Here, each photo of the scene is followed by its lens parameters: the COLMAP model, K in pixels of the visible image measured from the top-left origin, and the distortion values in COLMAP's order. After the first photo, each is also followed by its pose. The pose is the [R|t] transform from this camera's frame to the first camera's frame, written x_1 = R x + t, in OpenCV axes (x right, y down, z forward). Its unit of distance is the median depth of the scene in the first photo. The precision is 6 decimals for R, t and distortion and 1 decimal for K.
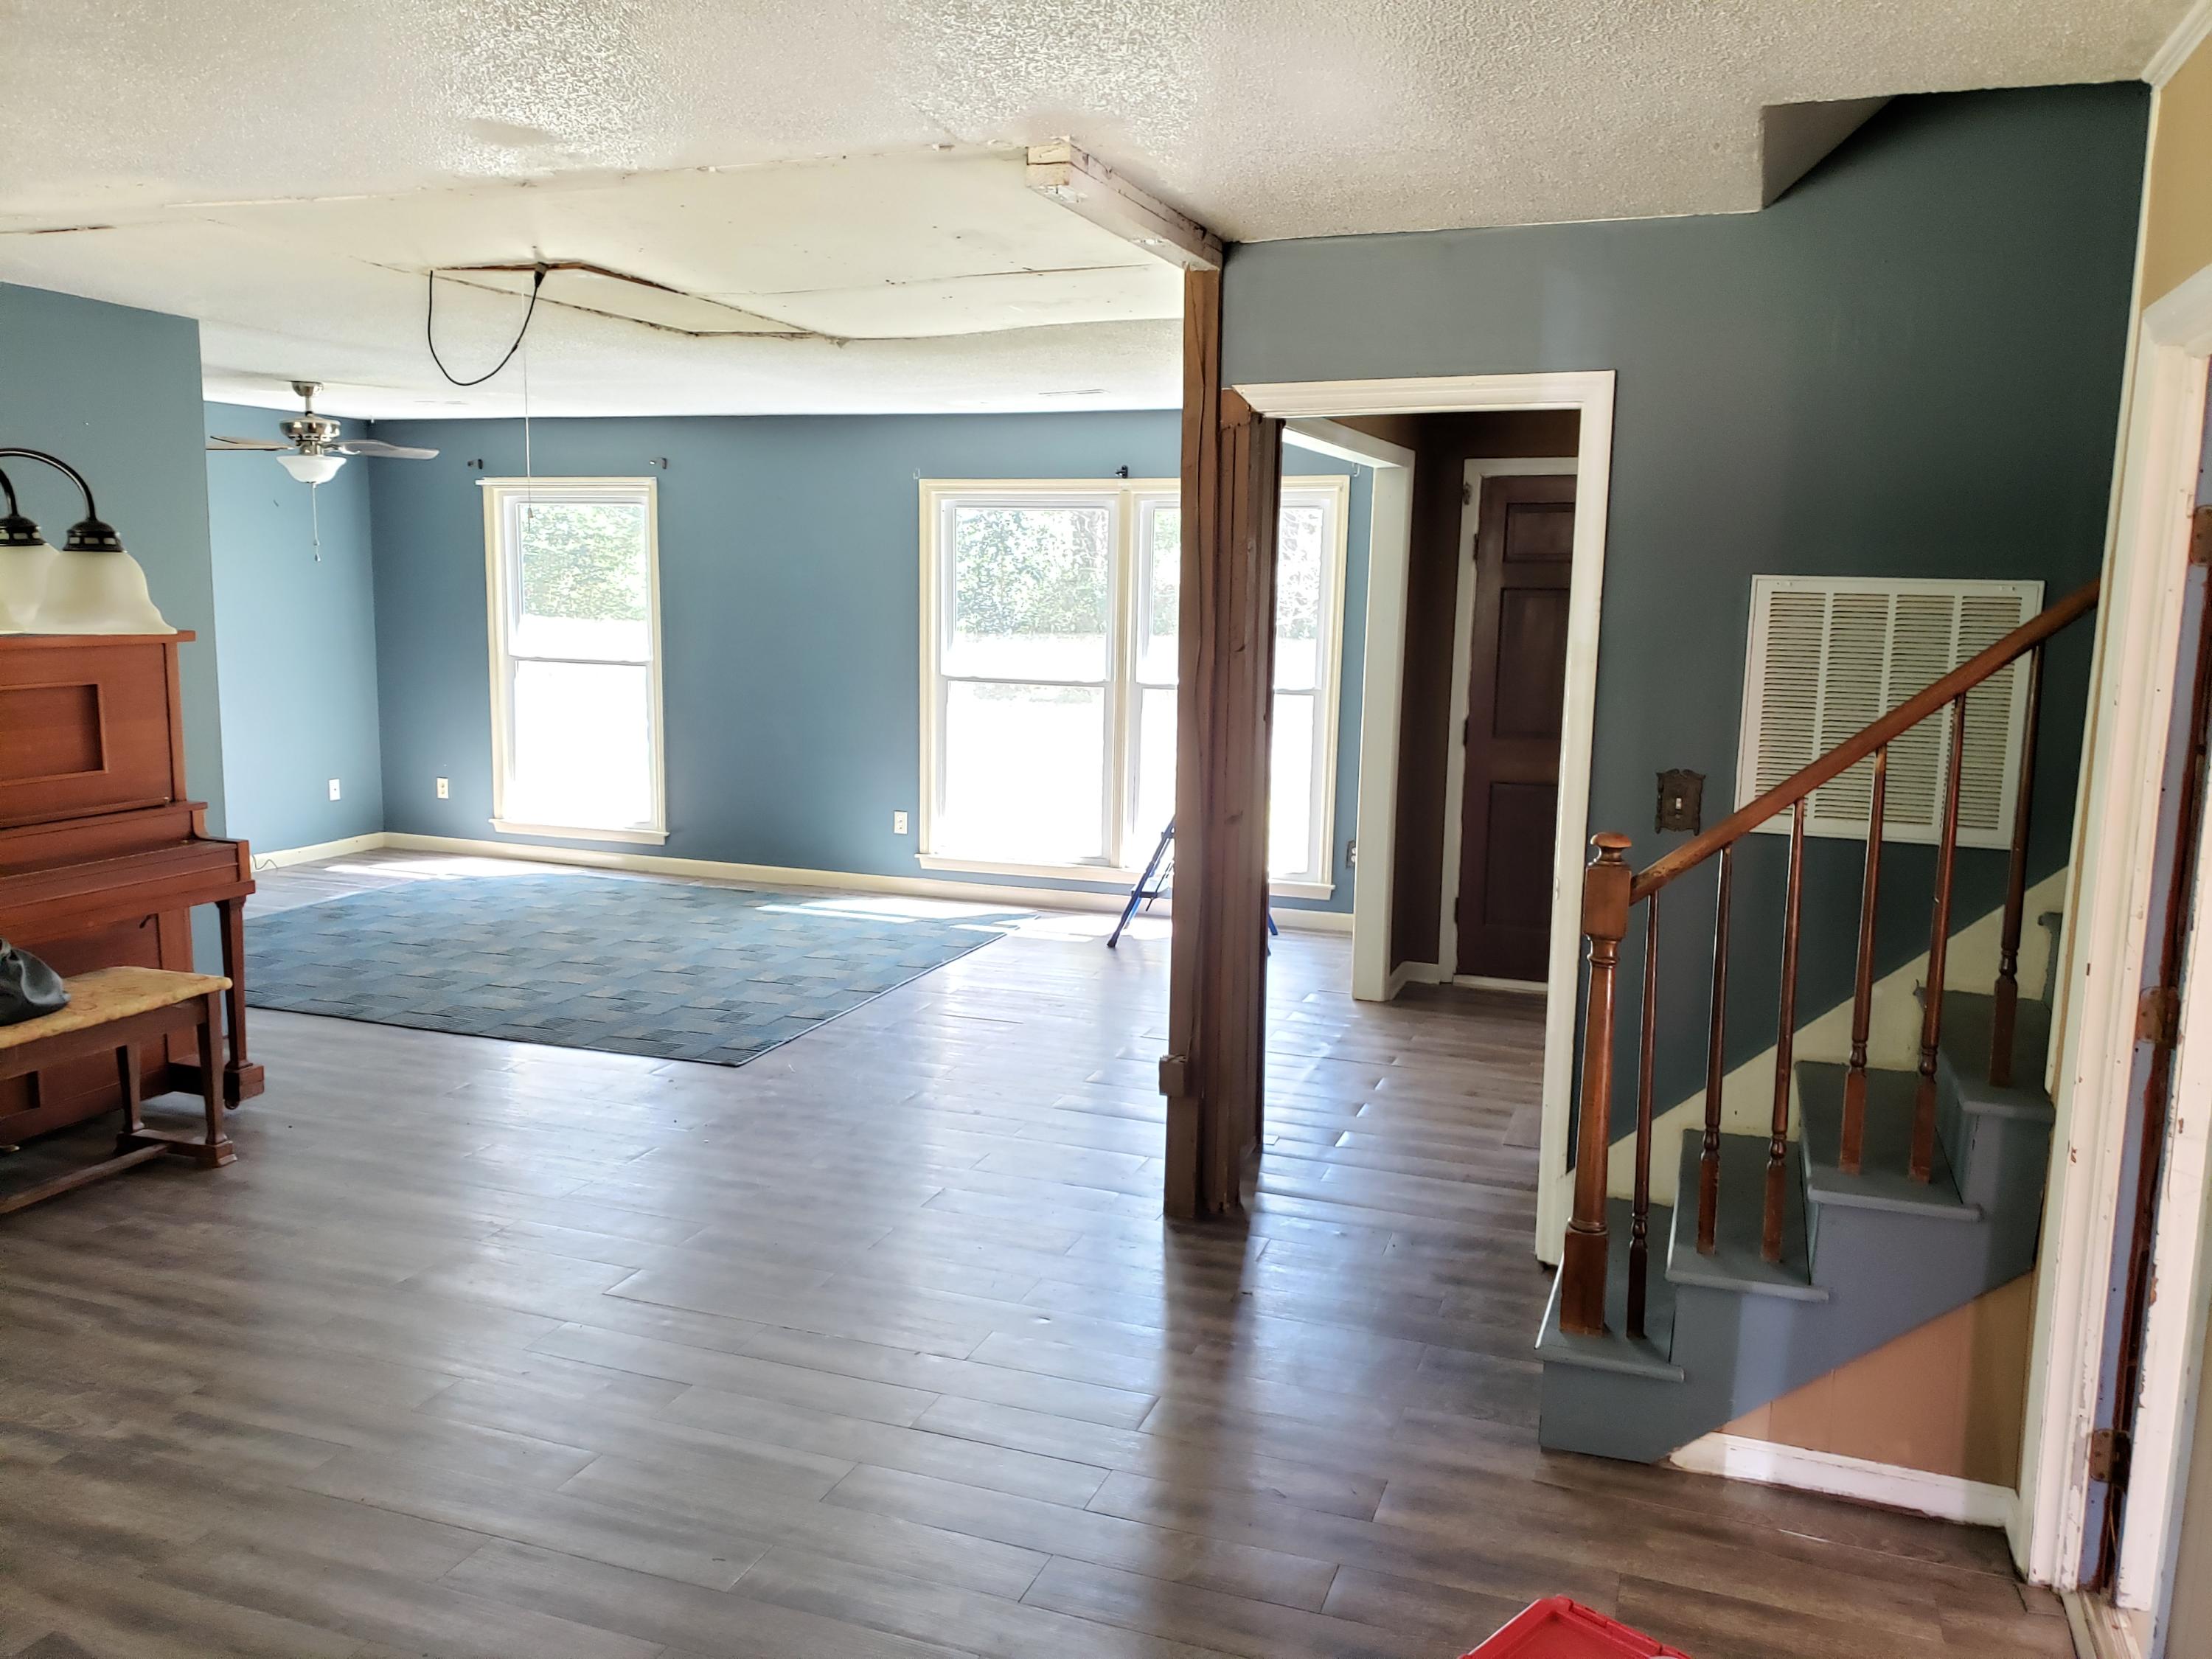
lens RADIAL K [[1735.3, 0, 1092.5], [0, 1735.3, 838.1], [0, 0, 1]] dist [0.005979, 0.023237]
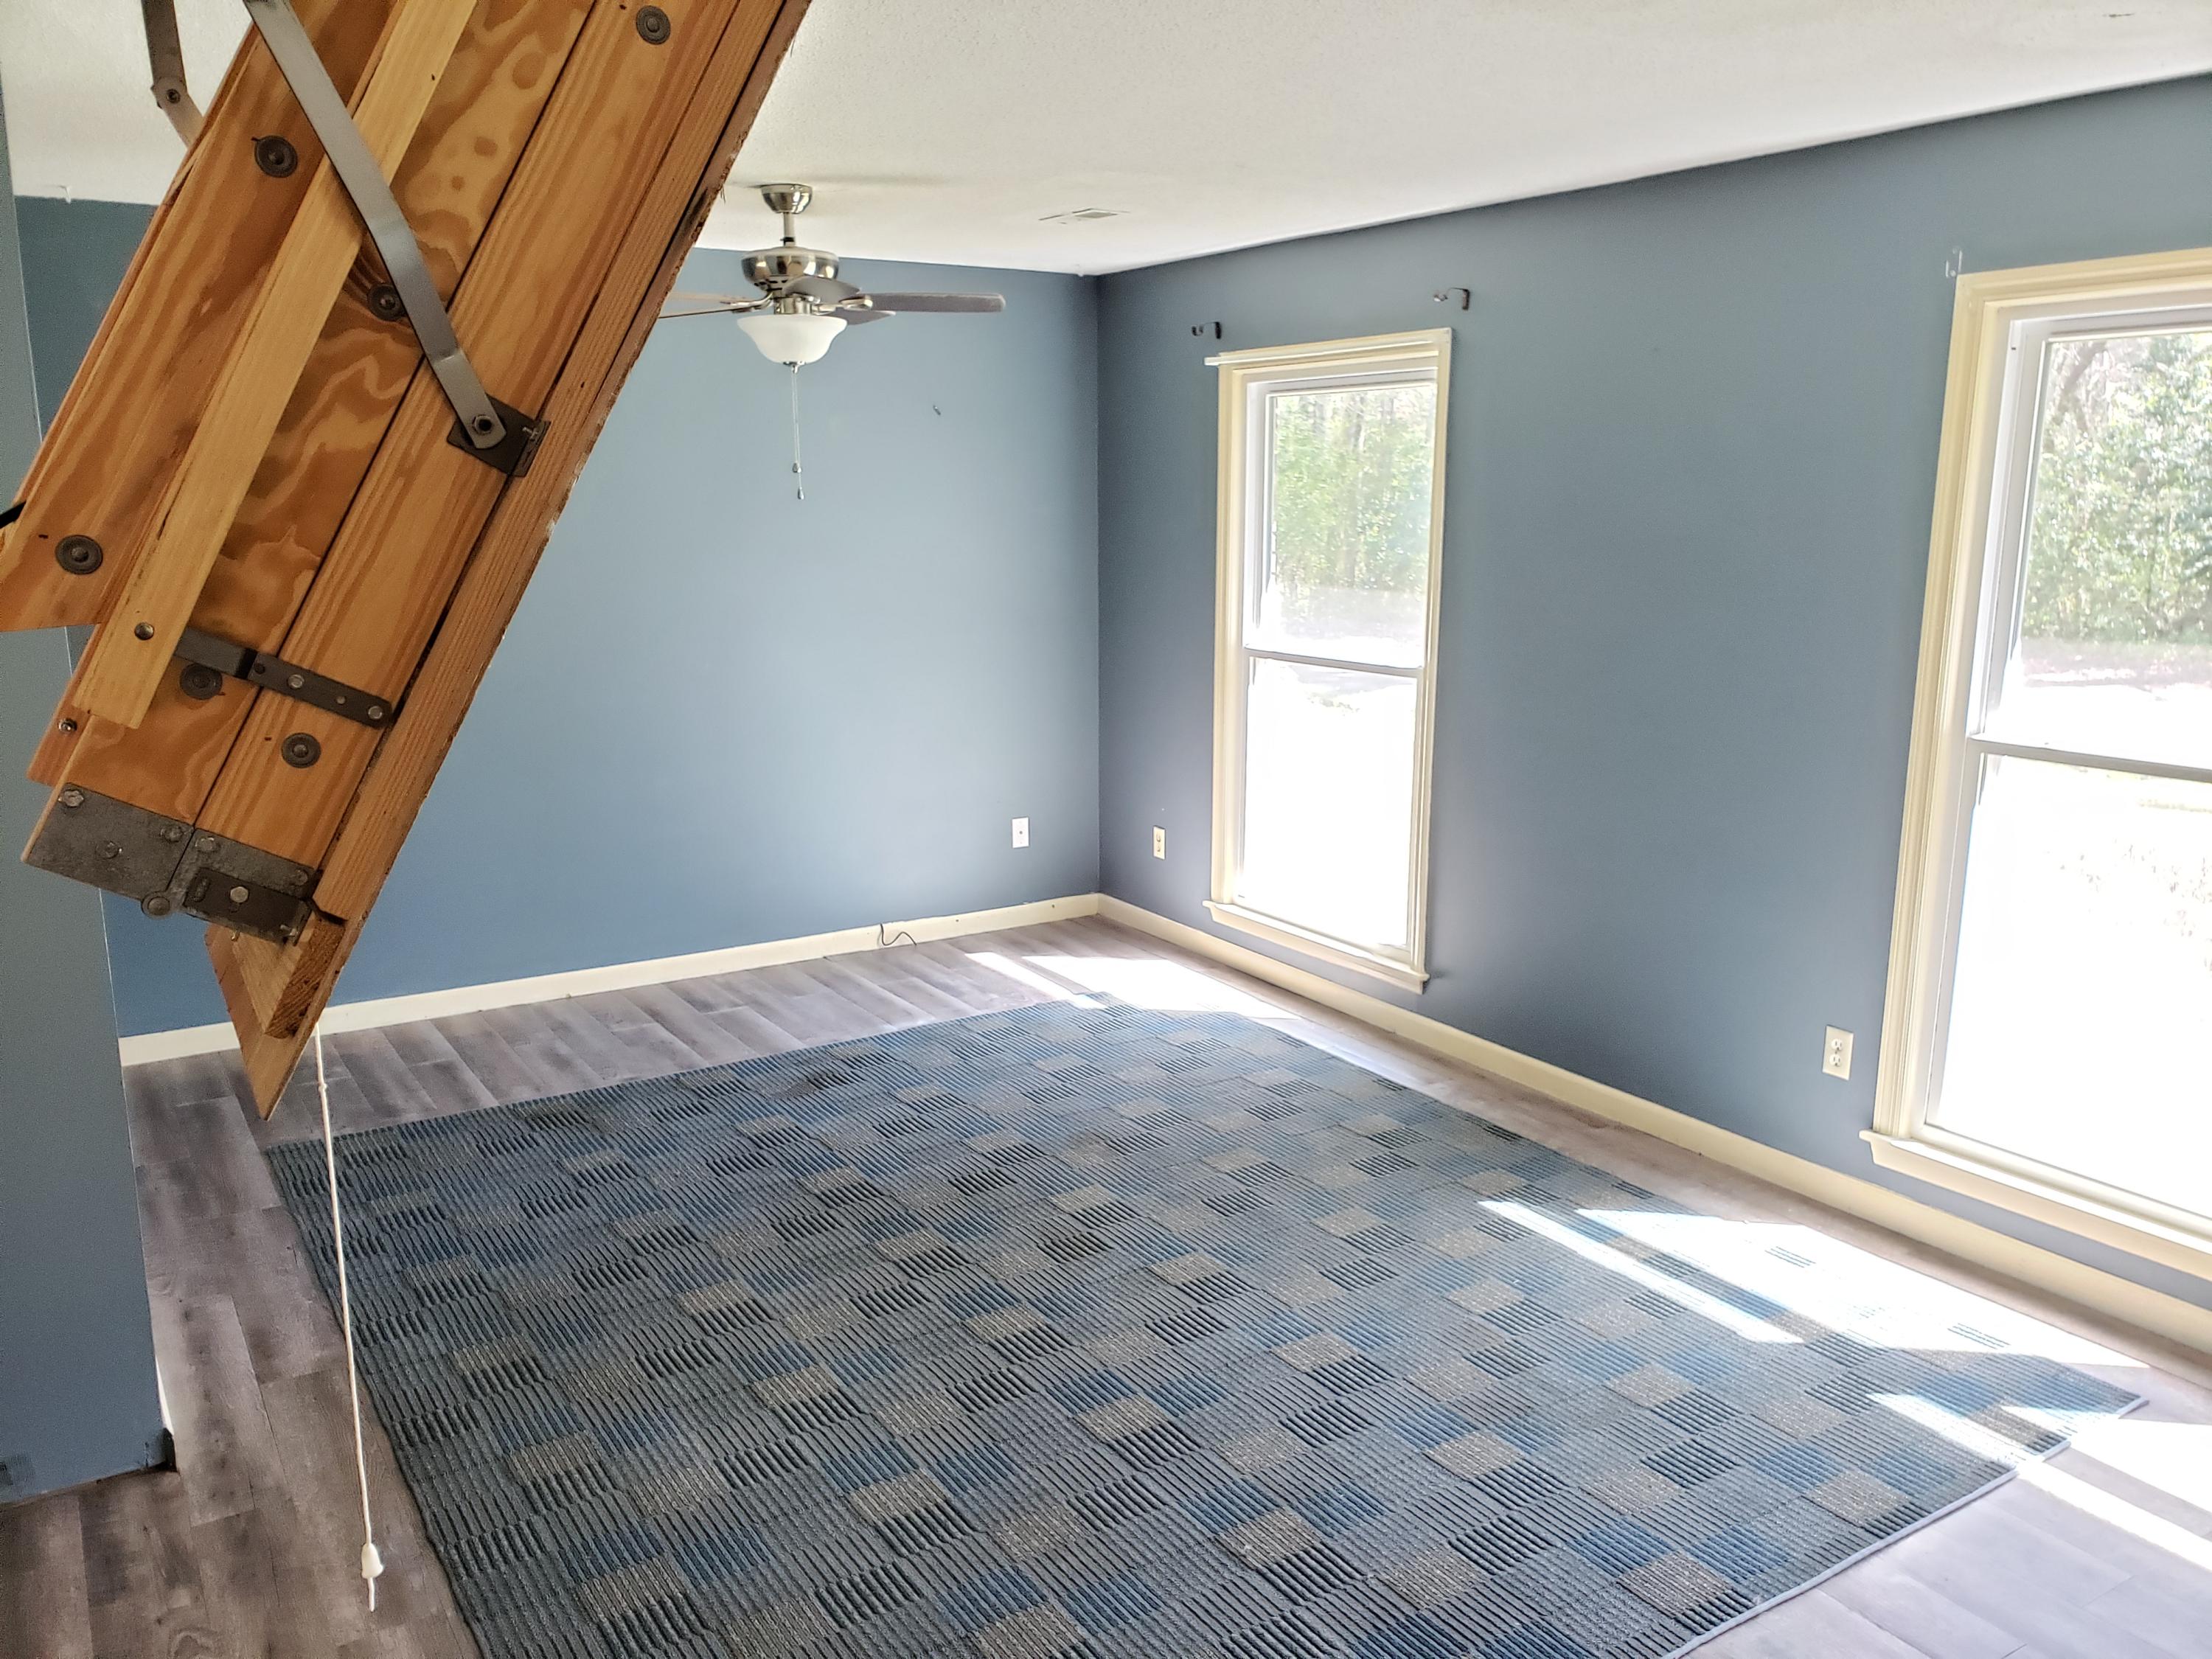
lens RADIAL K [[1726.3, 0, 1125.3], [0, 1726.3, 845.2], [0, 0, 1]] dist [0.054726, -0.065271]
pose [[0.799839, 0.104570, -0.591036, 0.002644], [-0.074534, 0.994389, 0.075068, -0.139305], [0.595569, -0.015990, 0.803145, 0.864862]]
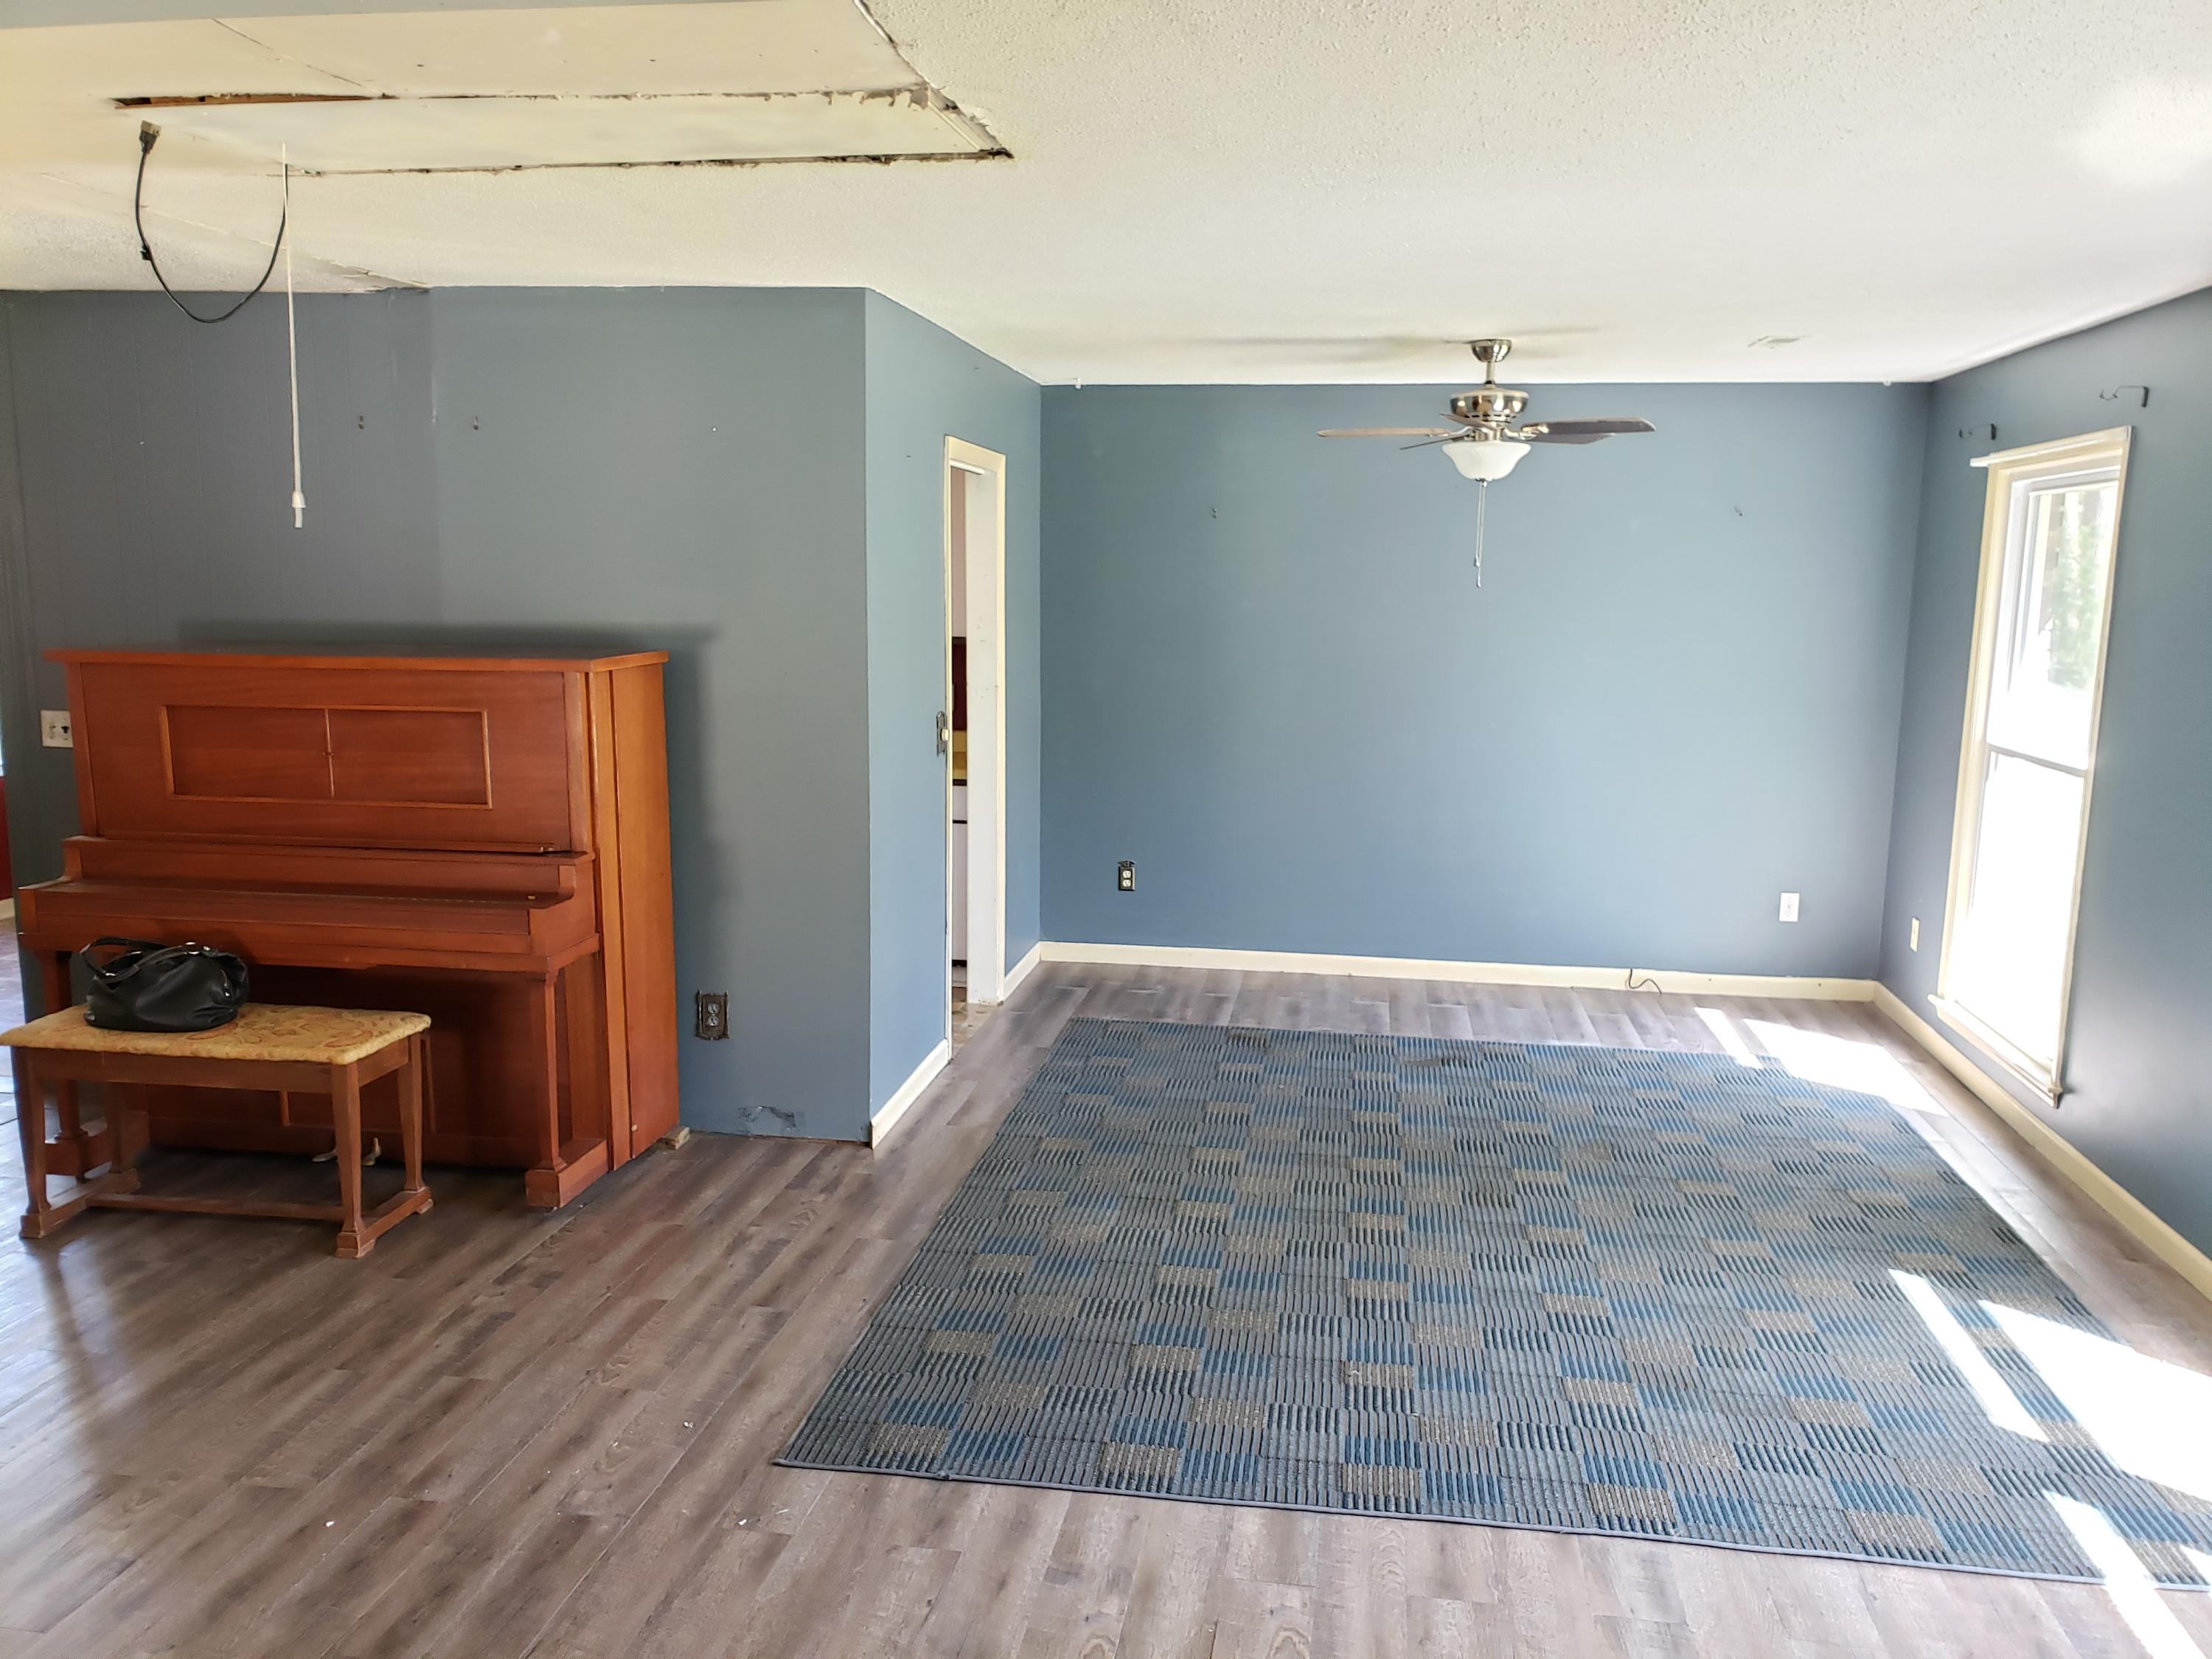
lens RADIAL K [[1726.3, 0, 1125.3], [0, 1726.3, 845.2], [0, 0, 1]] dist [0.054726, -0.065271]
pose [[0.214504, 0.140579, -0.966554, 0.356983], [-0.160012, 0.981276, 0.107209, -0.156450], [0.963527, 0.131664, 0.232982, 1.024464]]
